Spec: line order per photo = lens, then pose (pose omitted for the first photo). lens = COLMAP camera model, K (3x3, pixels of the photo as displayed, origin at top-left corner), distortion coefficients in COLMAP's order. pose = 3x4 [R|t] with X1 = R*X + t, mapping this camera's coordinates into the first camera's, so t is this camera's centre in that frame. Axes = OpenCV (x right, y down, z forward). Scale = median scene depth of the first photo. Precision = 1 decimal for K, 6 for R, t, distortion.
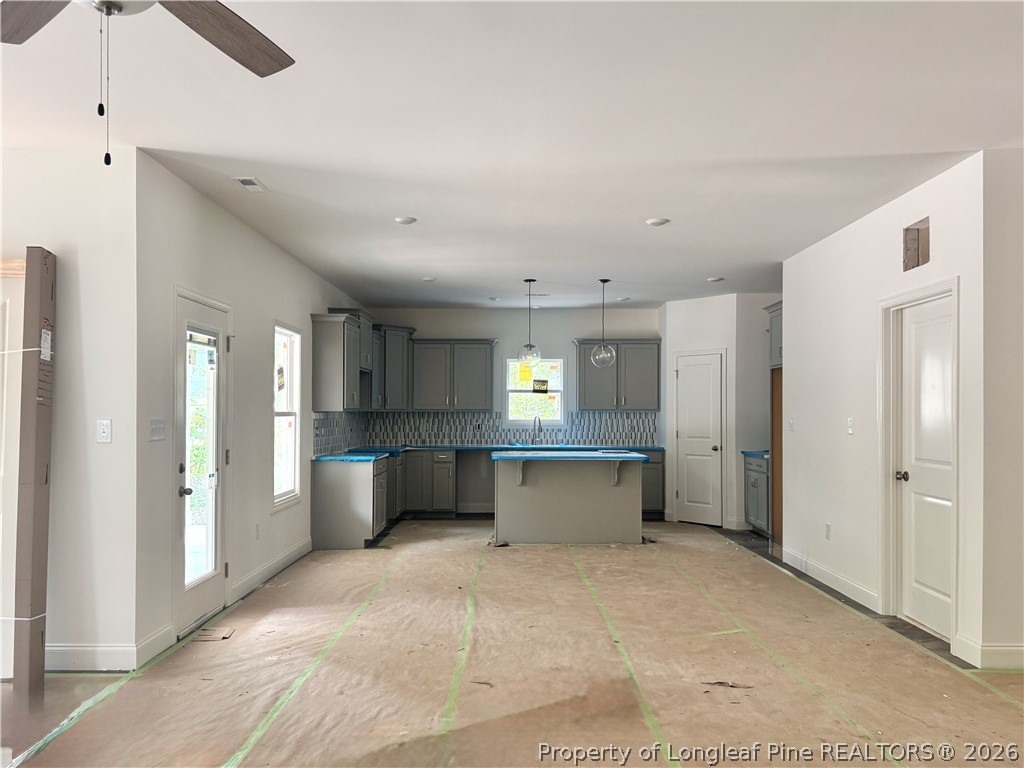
lens RADIAL K [[769.9, 0, 516.9], [0, 769.9, 406.0], [0, 0, 1]] dist [0.133207, -0.214719]
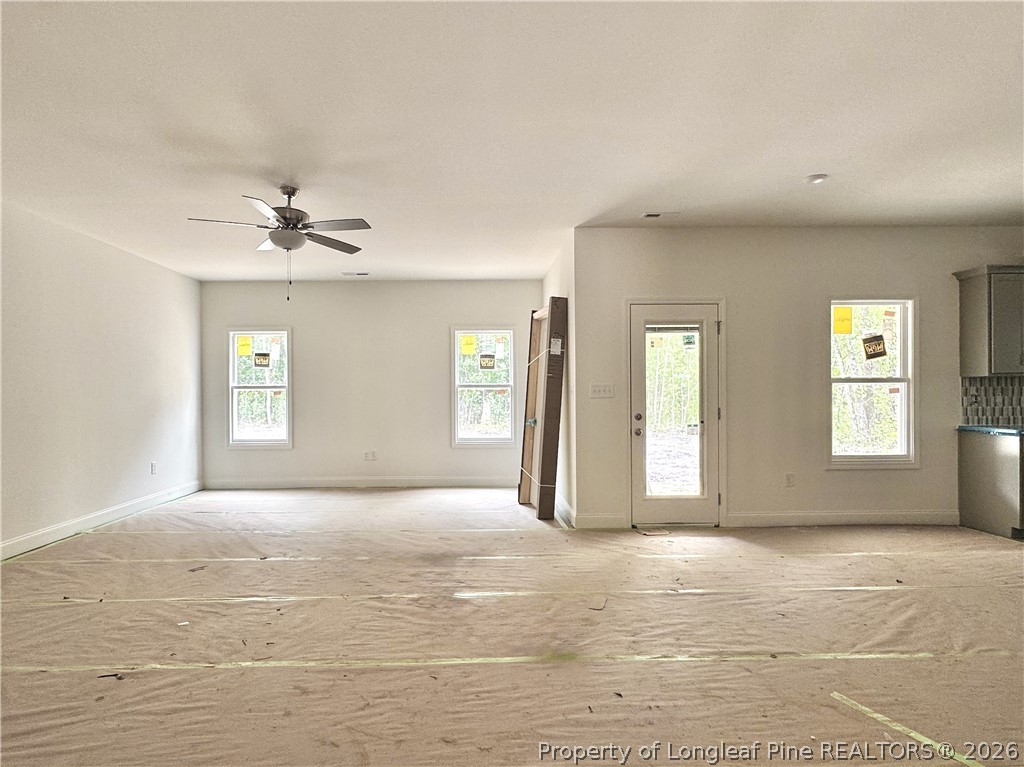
lens RADIAL K [[583.7, 0, 483.9], [0, 583.7, 395.1], [0, 0, 1]] dist [0.002691, 0.000887]
pose [[0.019840, 0.003689, -0.999796, 0.327294], [0.014462, 0.999888, 0.003976, 0.013204], [0.999699, -0.014538, 0.019784, 0.317185]]
